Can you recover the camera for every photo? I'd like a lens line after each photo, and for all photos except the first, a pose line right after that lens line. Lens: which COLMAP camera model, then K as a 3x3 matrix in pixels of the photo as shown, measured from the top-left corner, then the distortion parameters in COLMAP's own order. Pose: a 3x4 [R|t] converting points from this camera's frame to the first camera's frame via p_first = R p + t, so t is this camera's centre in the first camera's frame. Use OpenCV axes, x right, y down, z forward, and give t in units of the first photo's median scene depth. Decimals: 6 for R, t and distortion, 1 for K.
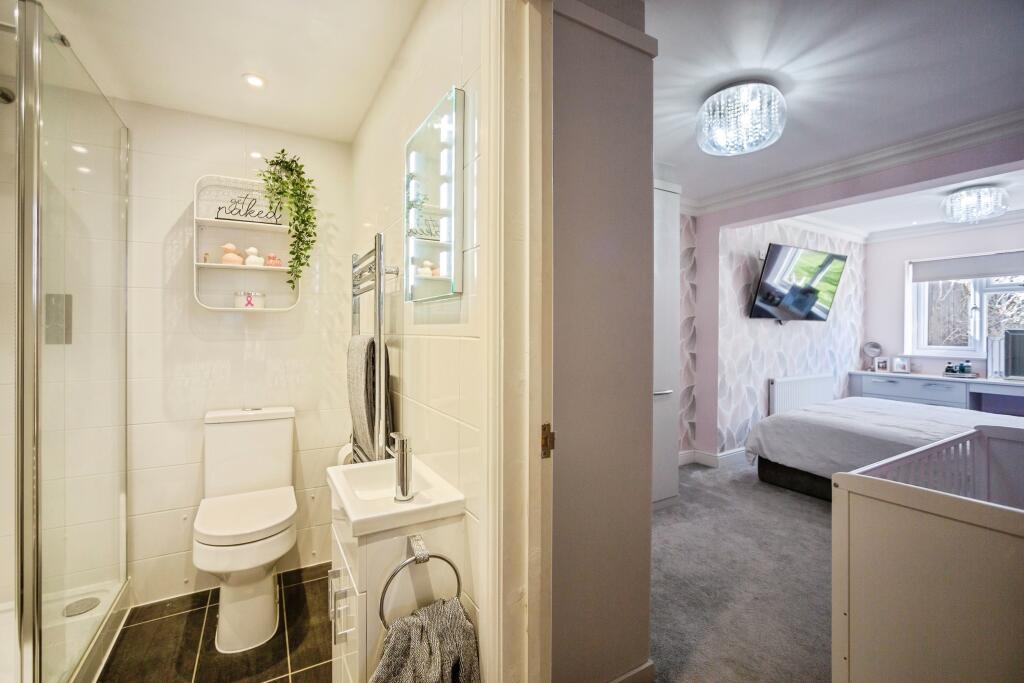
lens RADIAL K [[436.4, 0, 511.6], [0, 436.4, 321.7], [0, 0, 1]] dist [-0.043004, 0.018341]
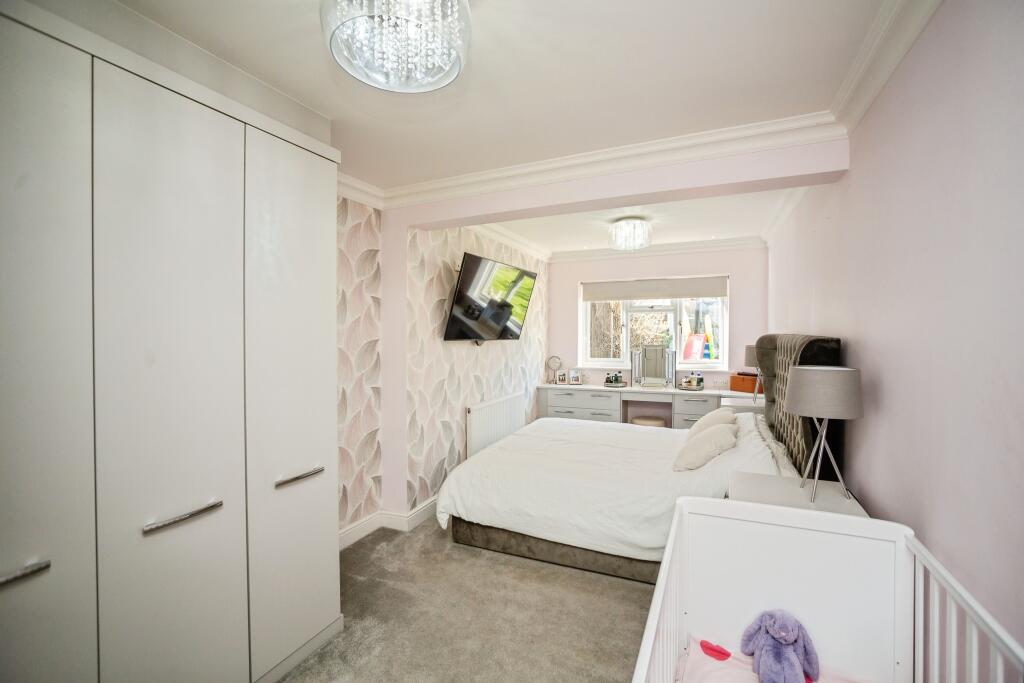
lens RADIAL K [[445.8, 0, 512.6], [0, 445.8, 329.4], [0, 0, 1]] dist [-0.071610, -0.000024]
pose [[0.812354, -0.003969, 0.583151, 0.128892], [0.001129, 0.999986, 0.005233, -0.027437], [-0.583164, -0.003593, 0.812347, 0.181714]]
